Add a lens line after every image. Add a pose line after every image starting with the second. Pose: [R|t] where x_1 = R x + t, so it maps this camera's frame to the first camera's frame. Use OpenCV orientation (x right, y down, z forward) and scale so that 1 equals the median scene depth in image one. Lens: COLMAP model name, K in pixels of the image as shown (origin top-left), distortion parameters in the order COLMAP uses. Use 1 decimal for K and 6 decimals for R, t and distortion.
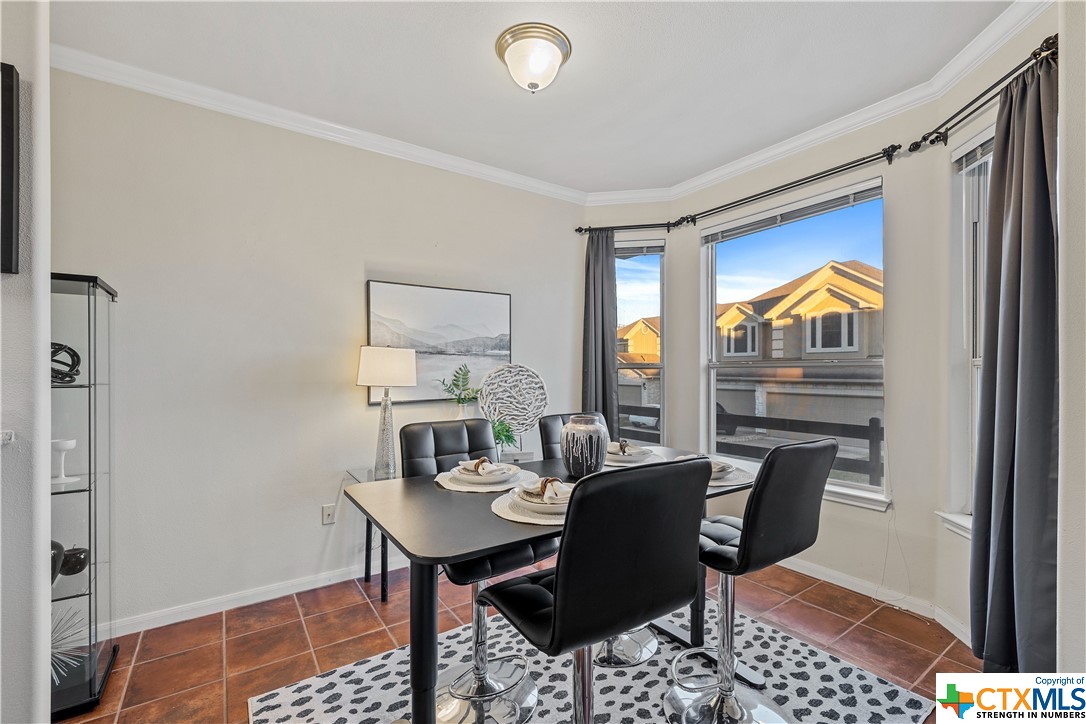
lens RADIAL K [[464.4, 0, 554.2], [0, 464.4, 365.5], [0, 0, 1]] dist [-0.004157, 0.001243]
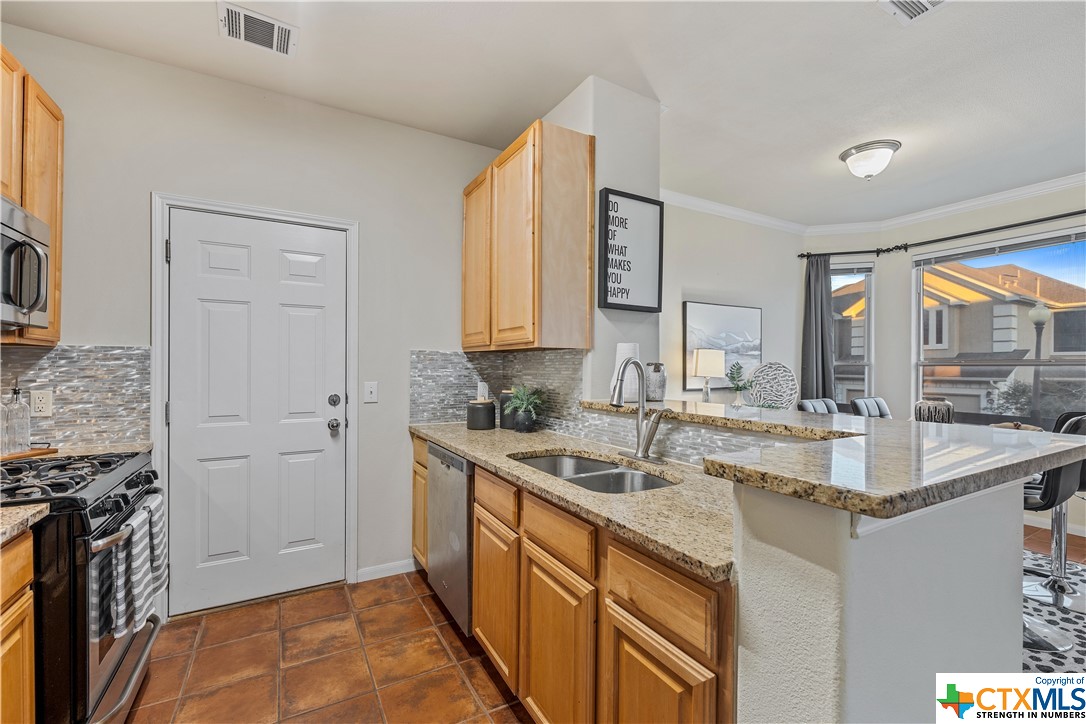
lens RADIAL K [[464.4, 0, 551.1], [0, 464.4, 361.6], [0, 0, 1]] dist [-0.004157, 0.001243]
pose [[0.995848, 0.005079, -0.090885, -0.541071], [-0.005055, 0.999987, 0.000487, -0.001116], [0.090886, -0.000026, 0.995861, -0.337828]]
